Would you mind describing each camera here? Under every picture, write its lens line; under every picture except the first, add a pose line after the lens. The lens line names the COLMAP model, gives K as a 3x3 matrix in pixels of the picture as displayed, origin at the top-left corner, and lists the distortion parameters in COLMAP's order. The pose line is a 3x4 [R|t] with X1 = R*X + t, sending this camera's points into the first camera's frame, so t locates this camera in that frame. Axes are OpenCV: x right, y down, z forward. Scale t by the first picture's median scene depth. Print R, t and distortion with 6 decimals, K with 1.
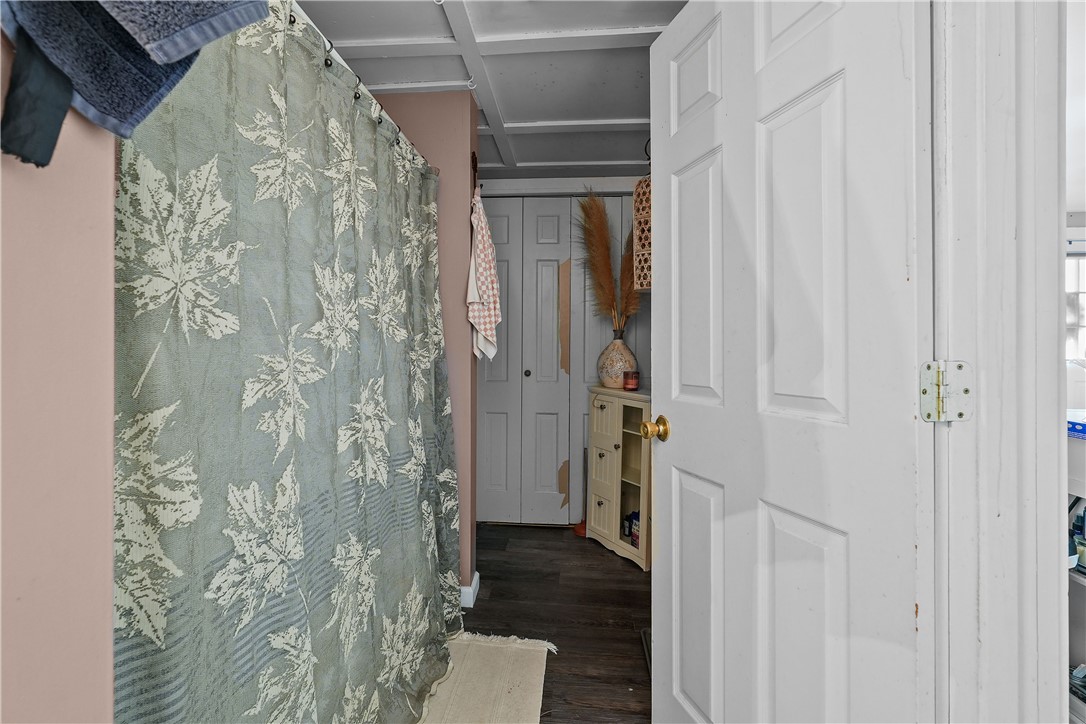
lens RADIAL K [[462.3, 0, 555.0], [0, 462.3, 348.4], [0, 0, 1]] dist [-0.004726, 0.002309]
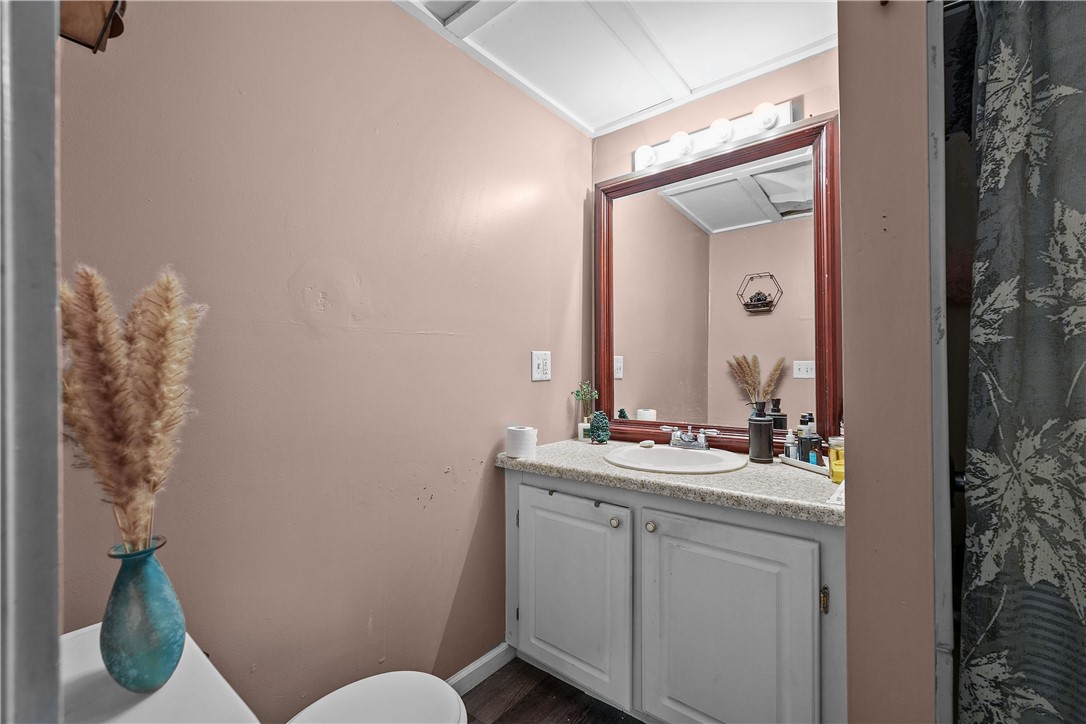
lens RADIAL K [[462.3, 0, 535.8], [0, 462.3, 368.6], [0, 0, 1]] dist [-0.004726, 0.002309]
pose [[-0.579745, -0.003037, -0.814792, 0.531839], [0.001240, 0.999989, -0.004610, 0.004716], [0.814797, -0.003683, -0.579735, 0.322008]]
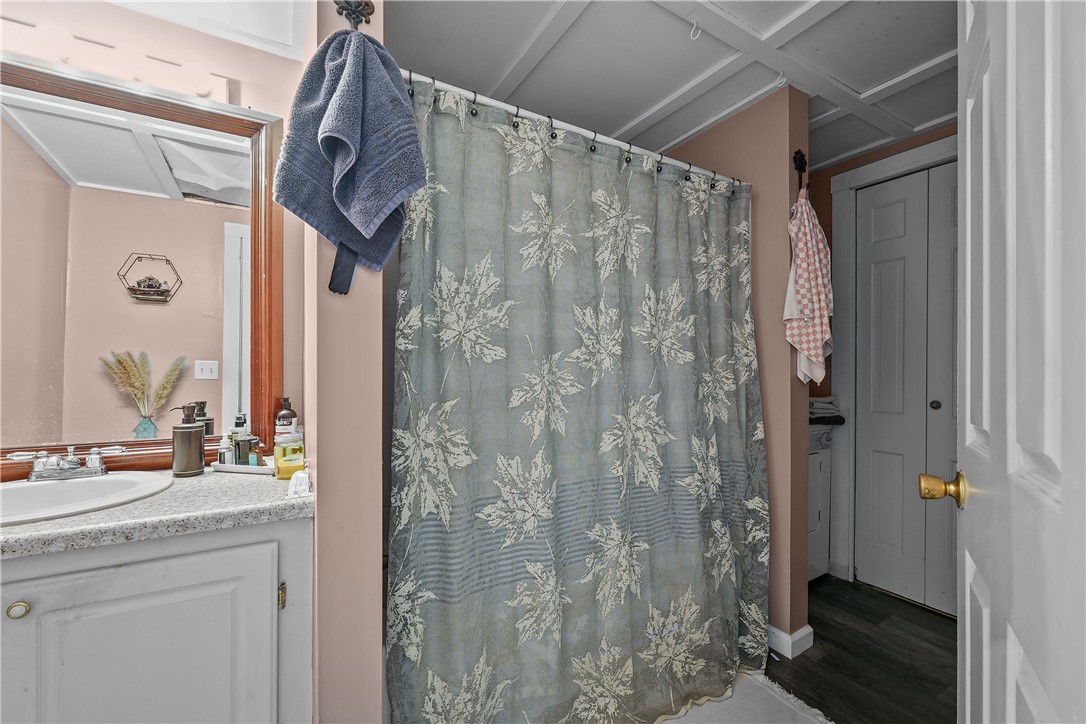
lens RADIAL K [[462.3, 0, 537.9], [0, 462.3, 370.5], [0, 0, 1]] dist [-0.004726, 0.002309]
pose [[0.556426, -0.001593, -0.830896, 0.512020], [-0.002698, 0.999989, -0.003724, 0.008737], [0.830893, 0.004314, 0.556416, 0.158837]]
